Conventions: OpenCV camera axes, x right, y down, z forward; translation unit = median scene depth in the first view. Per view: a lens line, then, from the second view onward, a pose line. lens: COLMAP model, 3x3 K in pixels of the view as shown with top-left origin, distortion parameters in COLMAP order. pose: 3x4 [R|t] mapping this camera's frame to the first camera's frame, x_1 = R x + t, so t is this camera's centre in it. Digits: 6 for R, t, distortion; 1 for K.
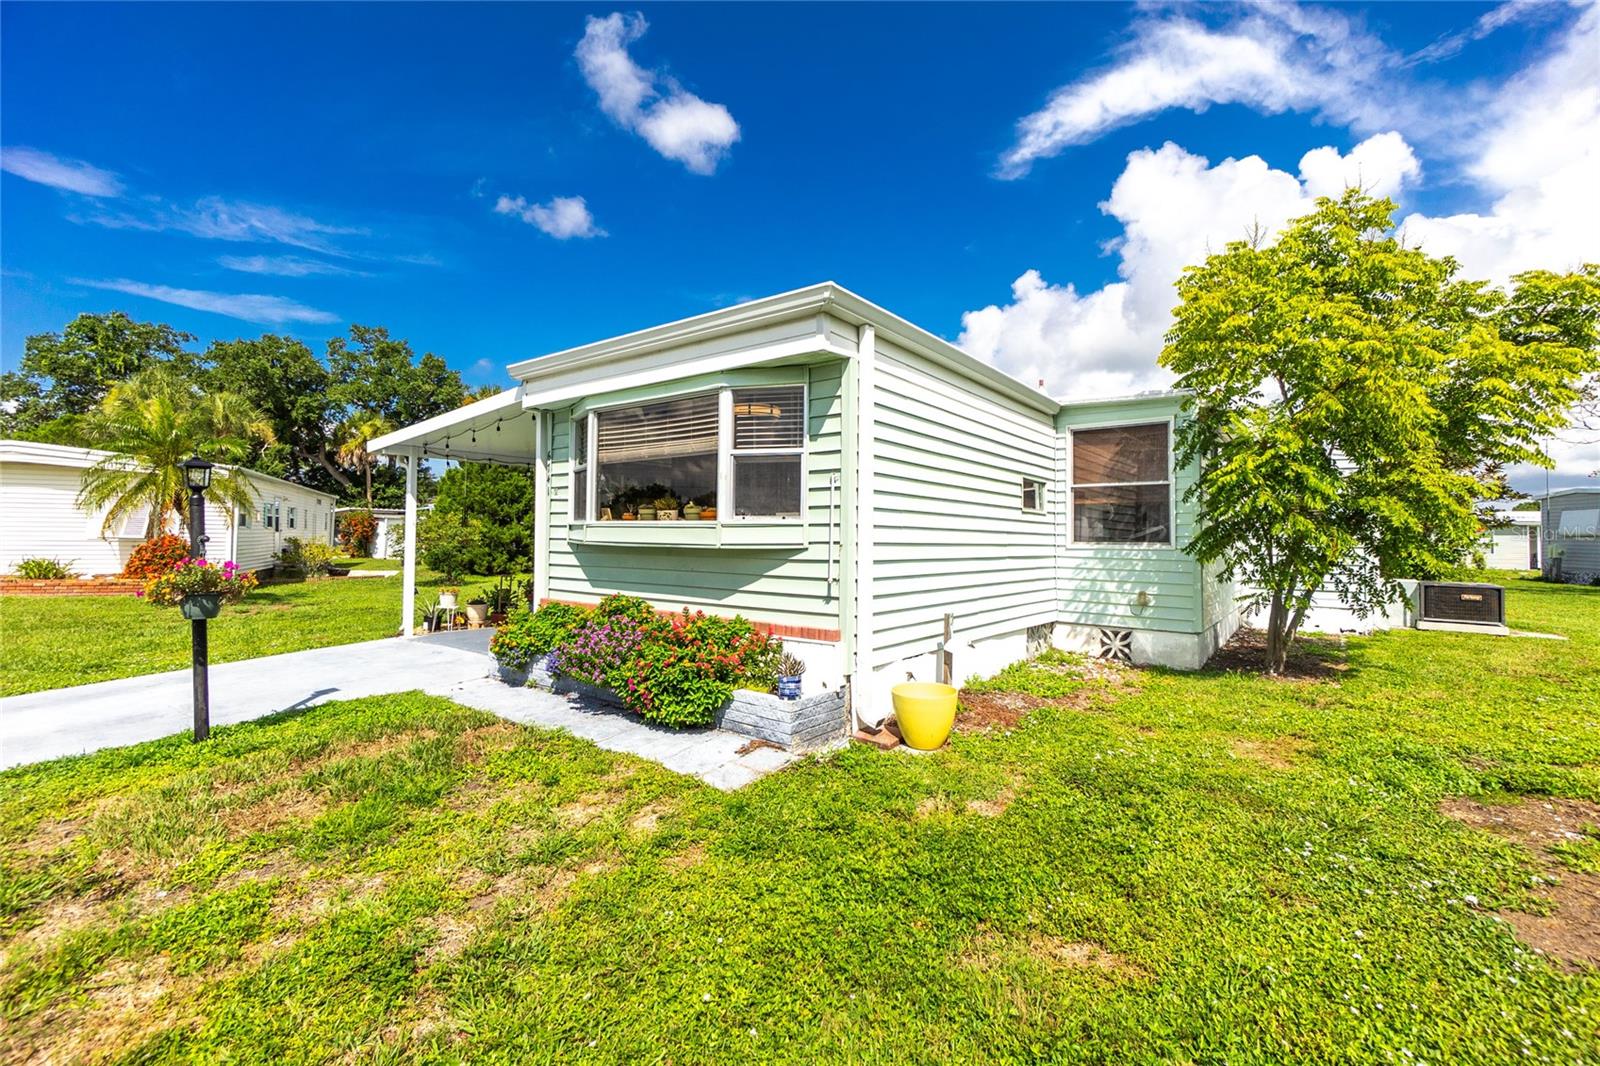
lens RADIAL K [[704.2, 0, 800.0], [0, 704.2, 533.0], [0, 0, 1]] dist [-0.000895, -0.000198]
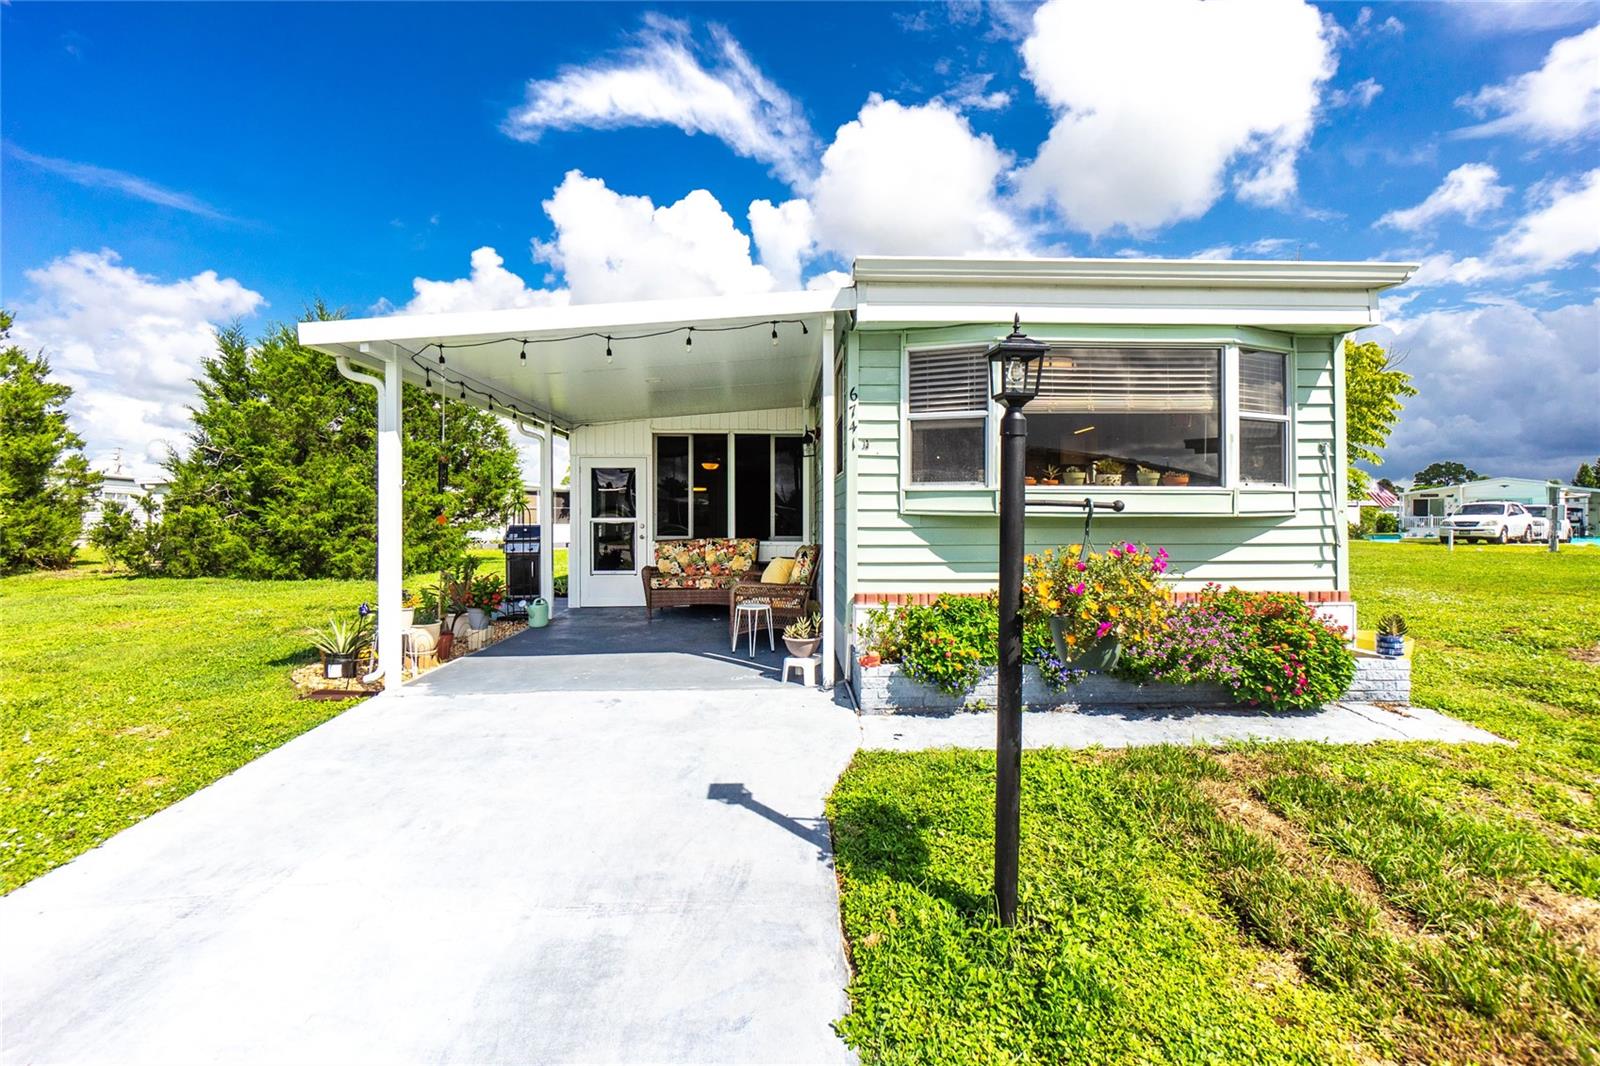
lens RADIAL K [[706.7, 0, 799.7], [0, 706.7, 511.0], [0, 0, 1]] dist [-0.002253, -0.000162]
pose [[0.768359, -0.007570, 0.639974, -0.886962], [0.004778, 0.999970, 0.006091, 0.004934], [-0.640001, -0.001622, 0.768372, 0.502271]]
